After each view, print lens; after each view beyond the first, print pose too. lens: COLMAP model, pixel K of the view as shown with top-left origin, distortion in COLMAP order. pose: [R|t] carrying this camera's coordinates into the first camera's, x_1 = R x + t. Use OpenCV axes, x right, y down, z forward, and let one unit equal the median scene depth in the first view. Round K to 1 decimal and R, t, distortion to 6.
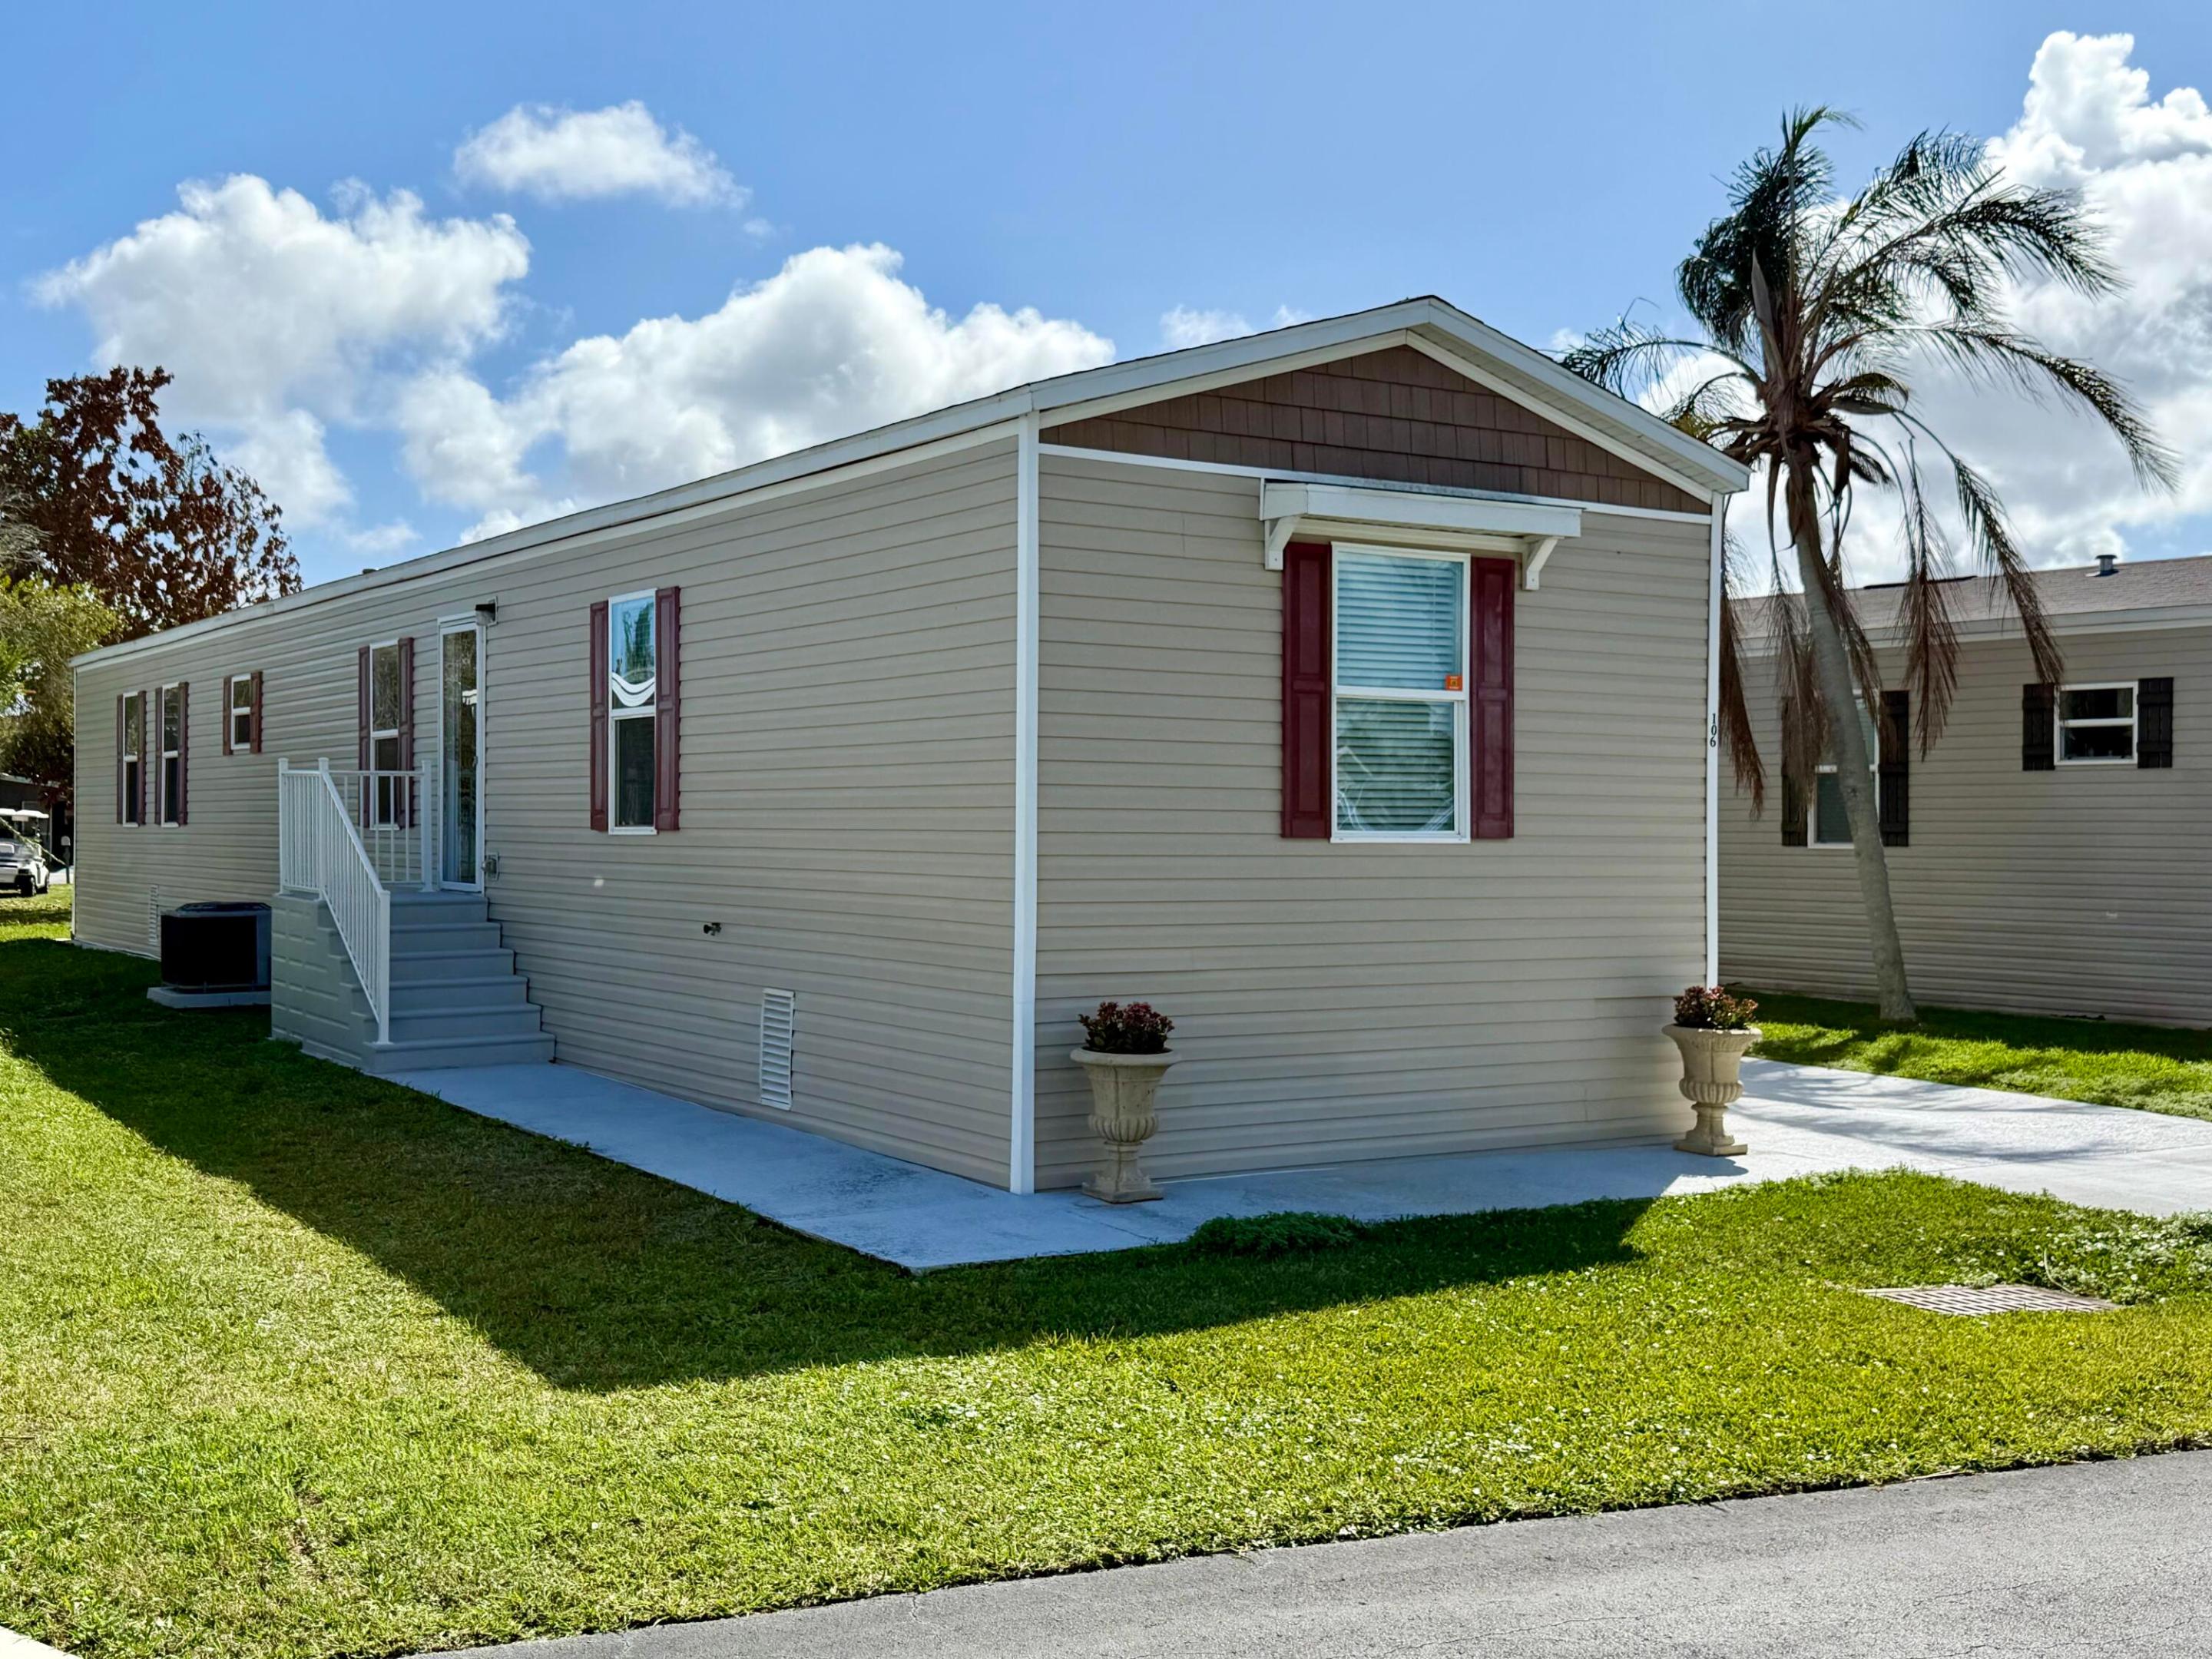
lens RADIAL K [[2393.6, 0, 1106.0], [0, 2393.6, 829.5], [0, 0, 1]] dist [0.120866, -0.002511]
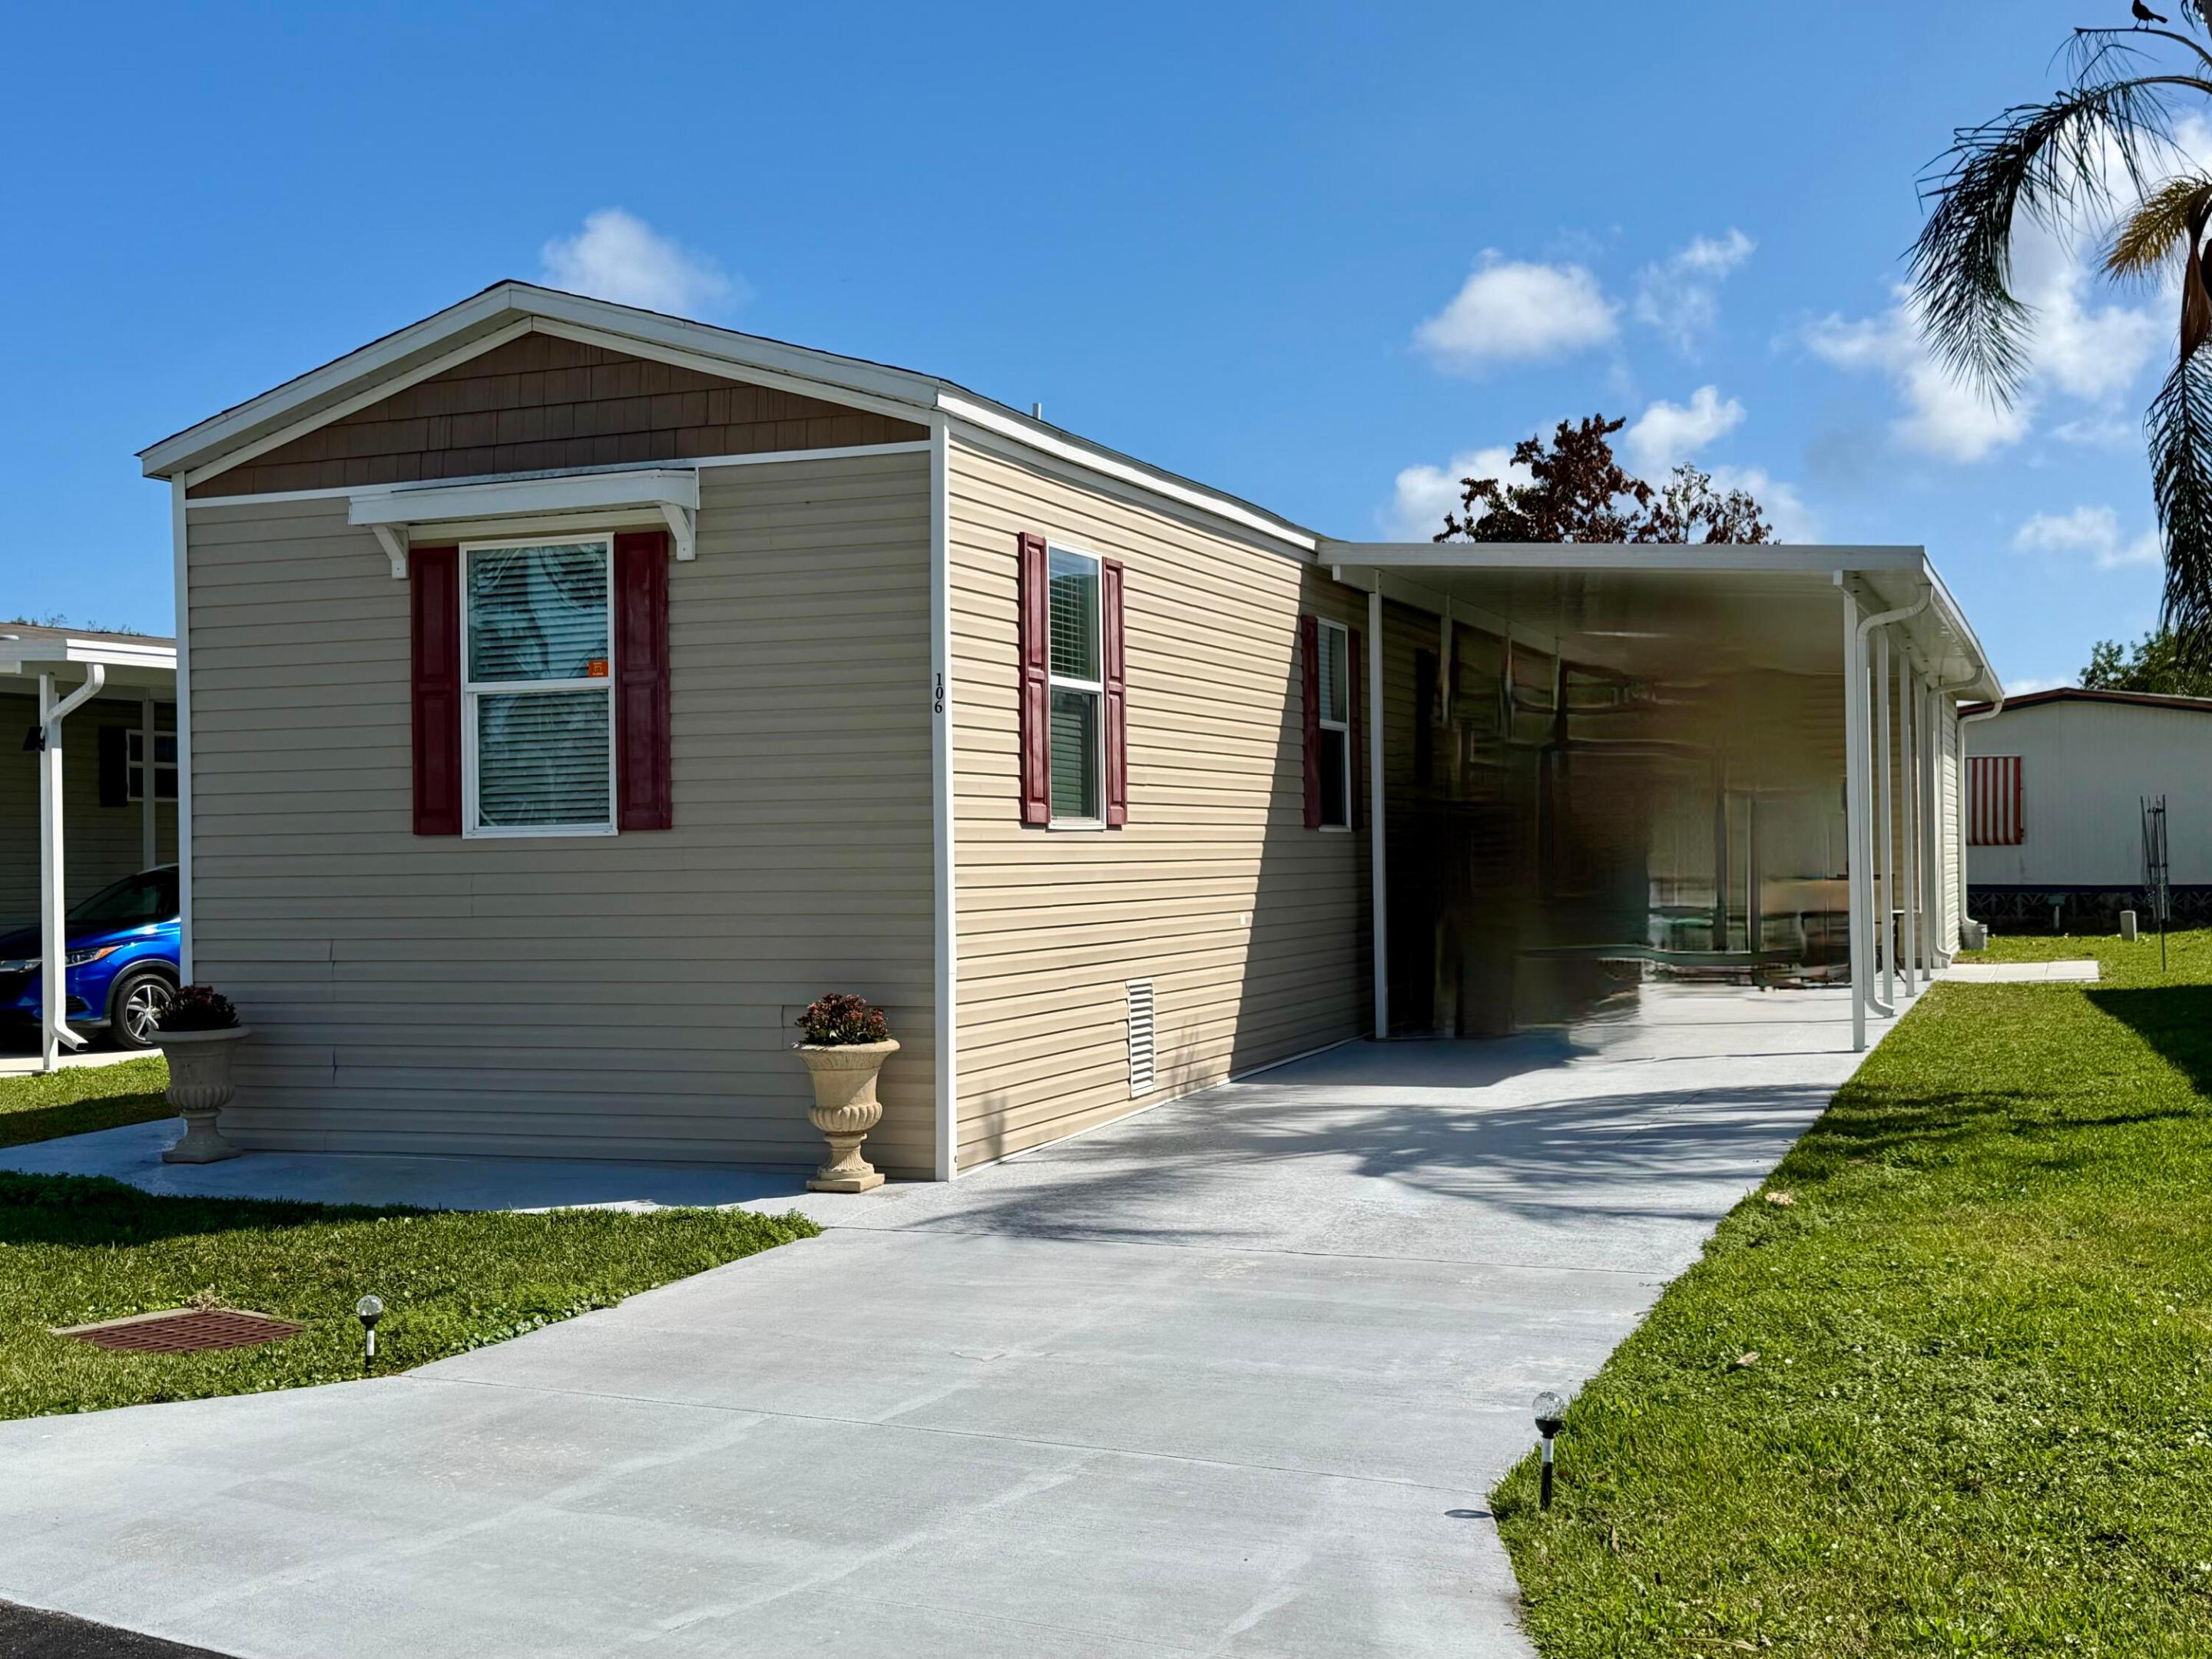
lens RADIAL K [[2393.6, 0, 1106.0], [0, 2393.6, 829.5], [0, 0, 1]] dist [0.120866, -0.002511]
pose [[0.571325, -0.019132, -0.820501, 1.048634], [0.025379, 0.999662, -0.005638, 0.013812], [0.820332, -0.017602, 0.571617, 0.612125]]
